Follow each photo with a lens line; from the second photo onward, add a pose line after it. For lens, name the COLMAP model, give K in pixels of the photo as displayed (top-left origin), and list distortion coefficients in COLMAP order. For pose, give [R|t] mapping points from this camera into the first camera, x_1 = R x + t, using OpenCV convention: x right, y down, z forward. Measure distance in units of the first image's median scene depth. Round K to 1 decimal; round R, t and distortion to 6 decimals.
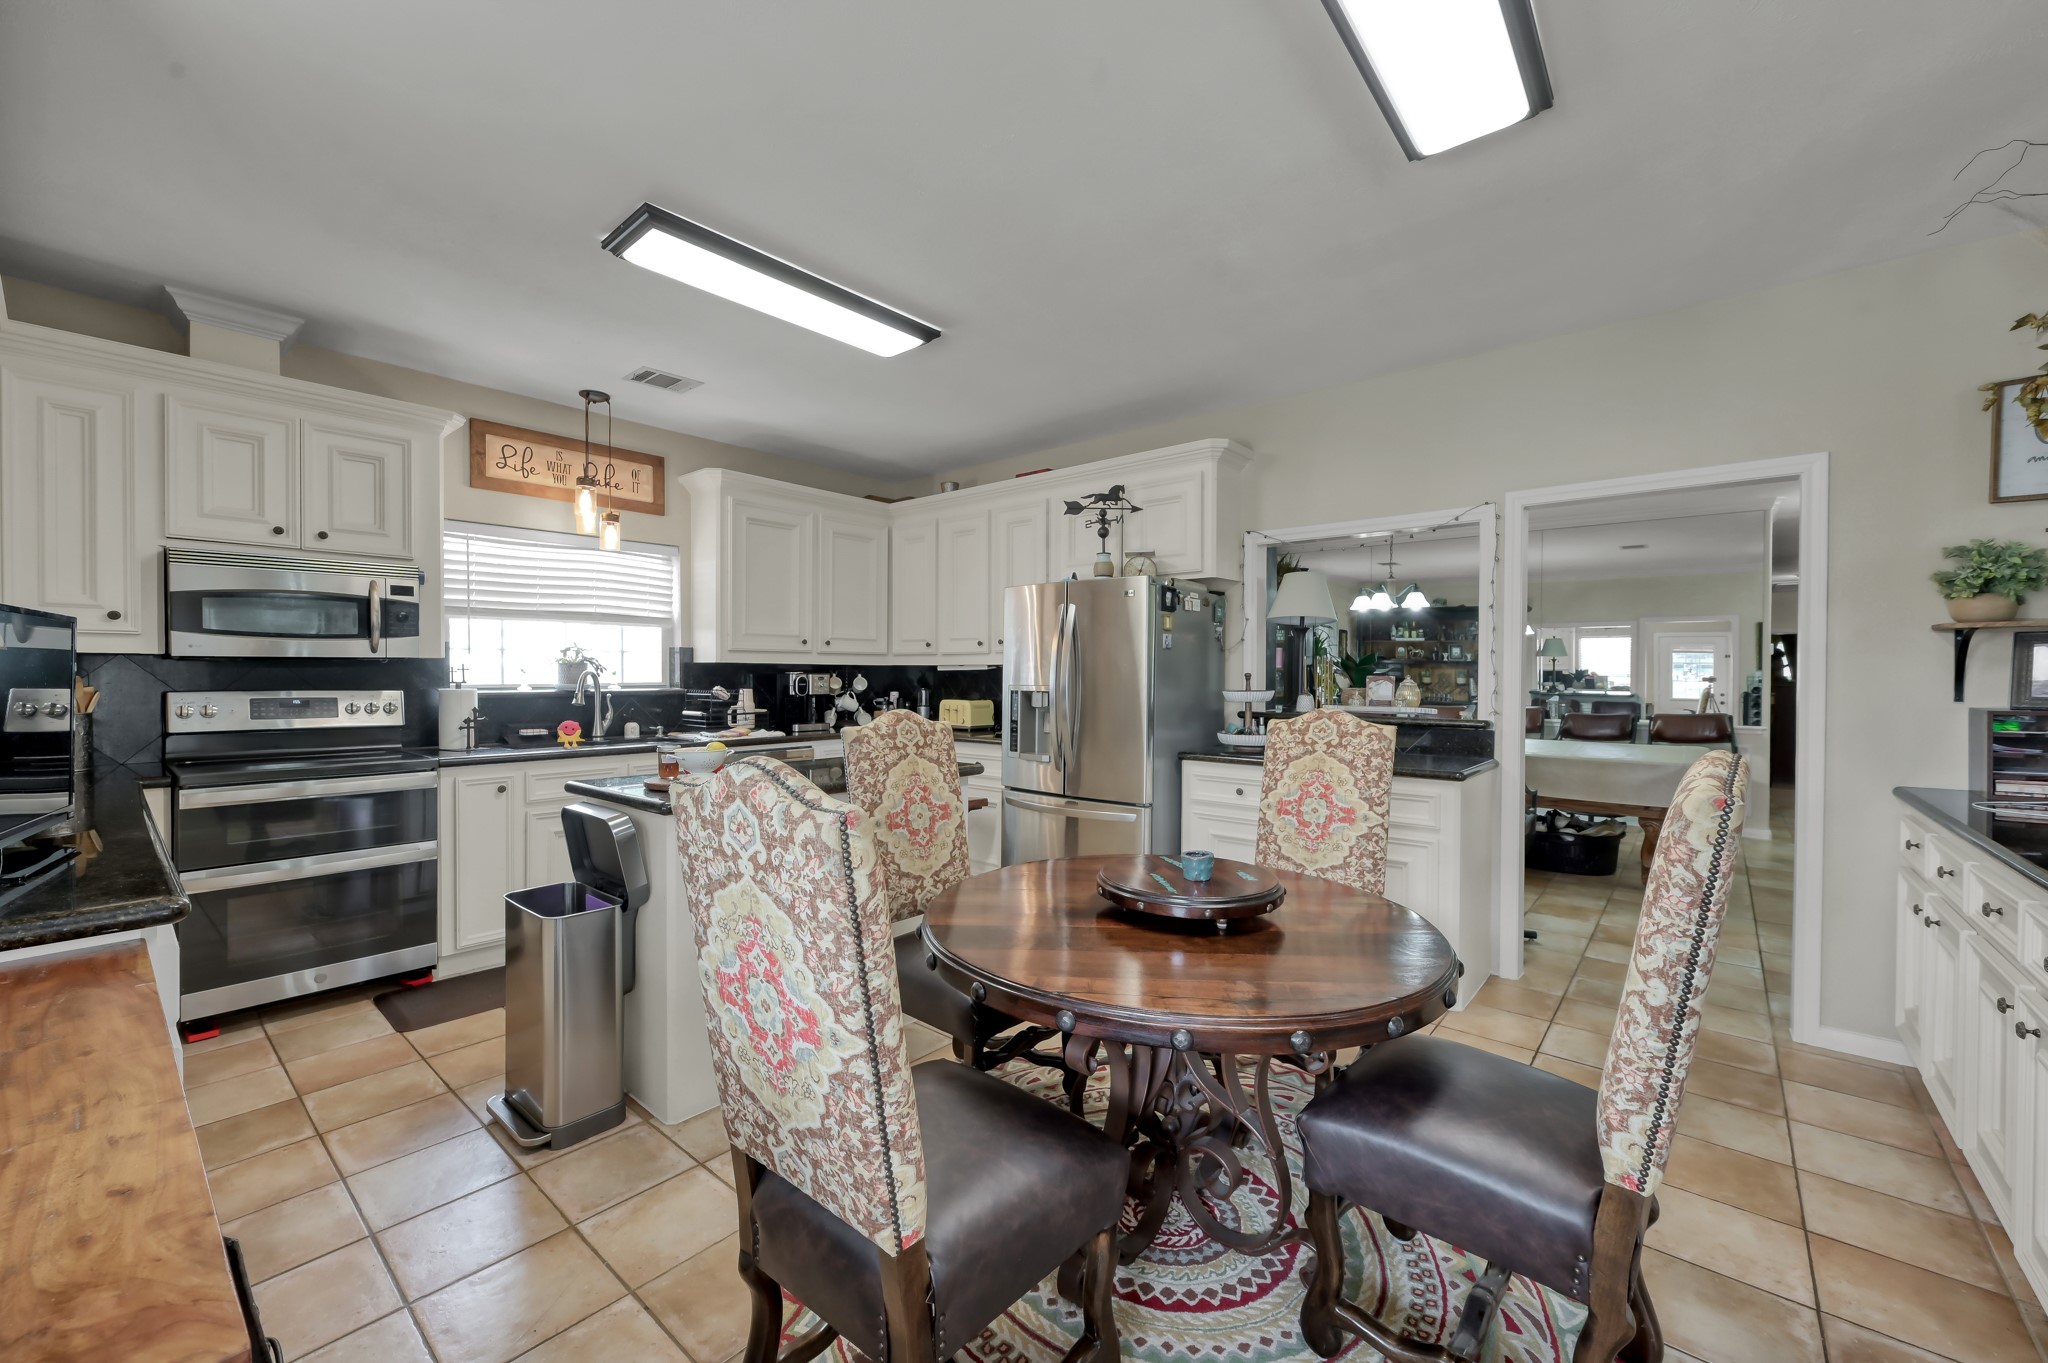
lens RADIAL K [[813.9, 0, 1040.6], [0, 813.9, 680.8], [0, 0, 1]] dist [-0.001244, 0.000369]
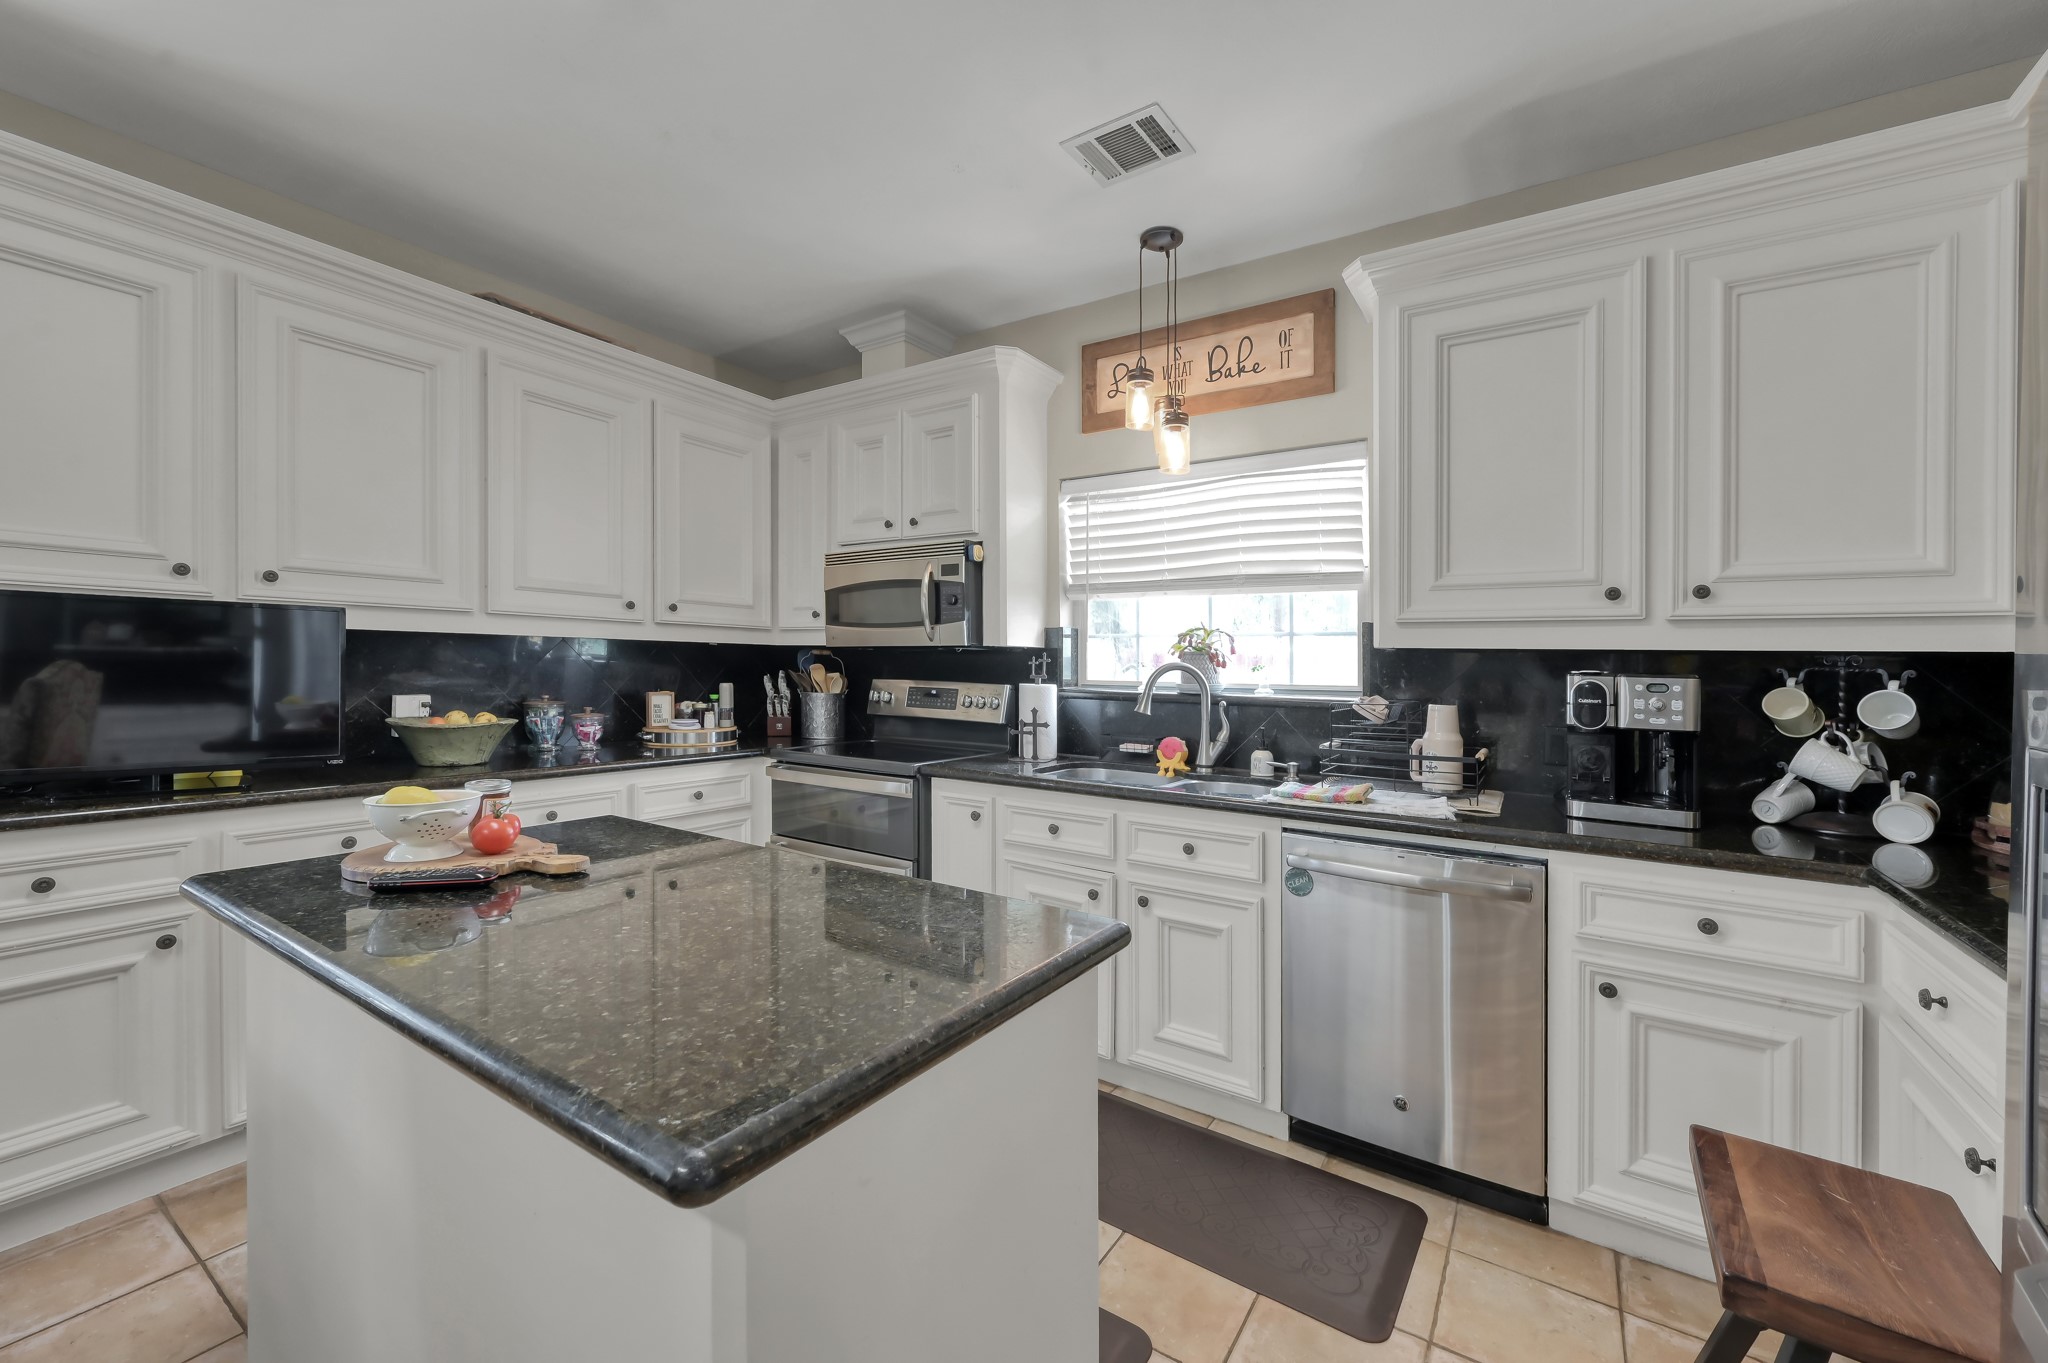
lens RADIAL K [[813.9, 0, 1038.6], [0, 813.9, 672.9], [0, 0, 1]] dist [-0.001244, 0.000369]
pose [[0.125588, 0.005894, -0.992065, 0.080601], [-0.027760, 0.999612, 0.002425, -0.003147], [0.991694, 0.027236, 0.125703, 0.794250]]
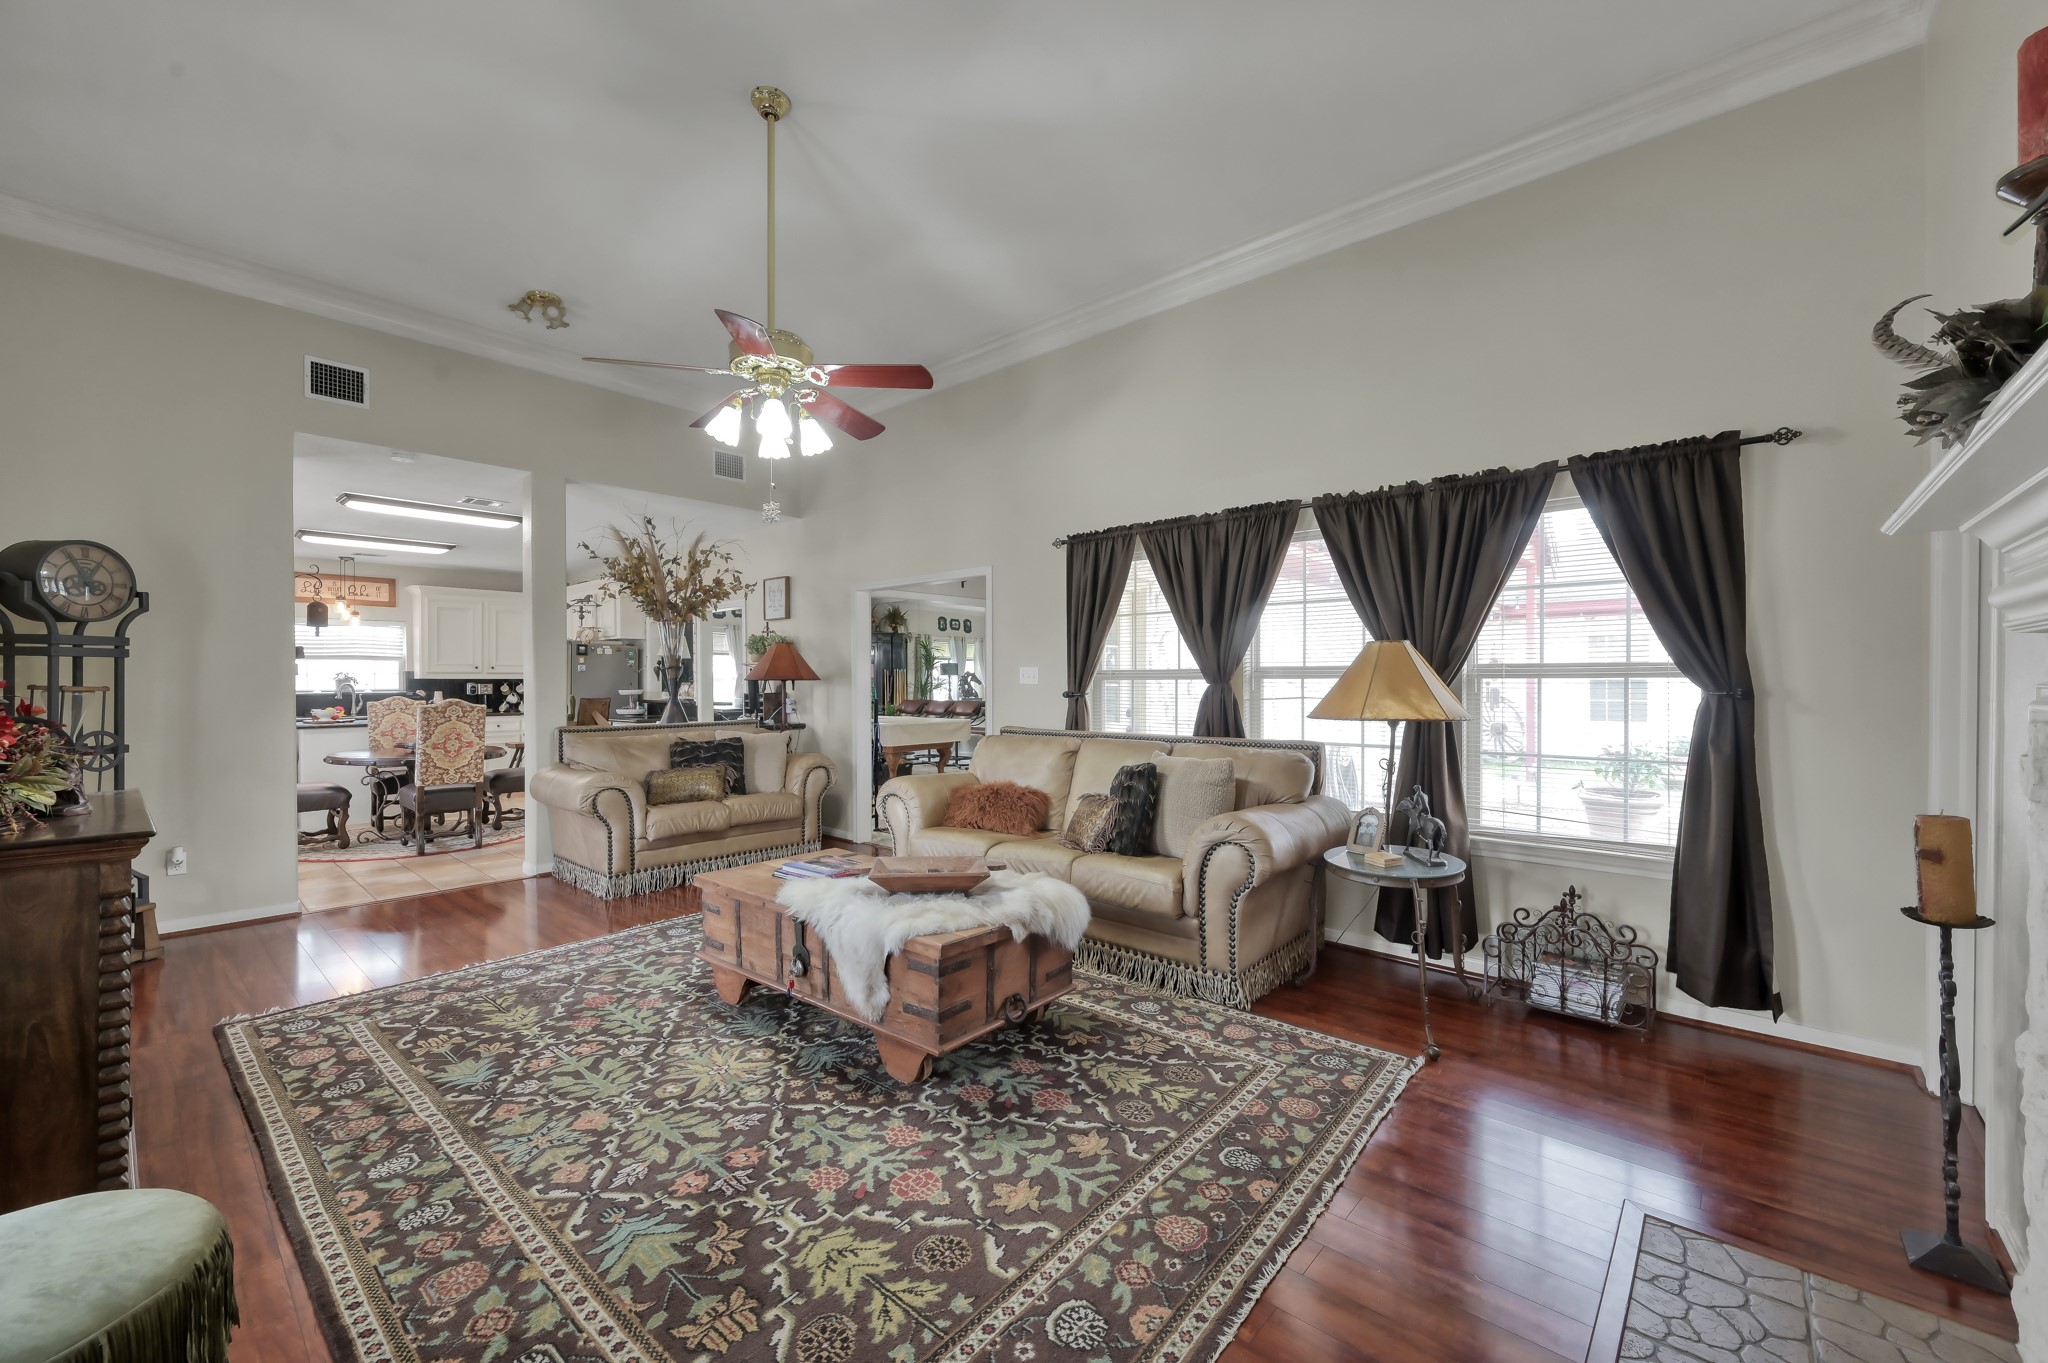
lens RADIAL K [[813.9, 0, 1023.3], [0, 813.9, 675.5], [0, 0, 1]] dist [-0.001244, 0.000369]
pose [[0.999503, -0.006548, -0.030850, 1.284829], [0.006086, 0.999868, -0.015067, 0.011317], [0.030944, 0.014872, 0.999410, -1.085669]]
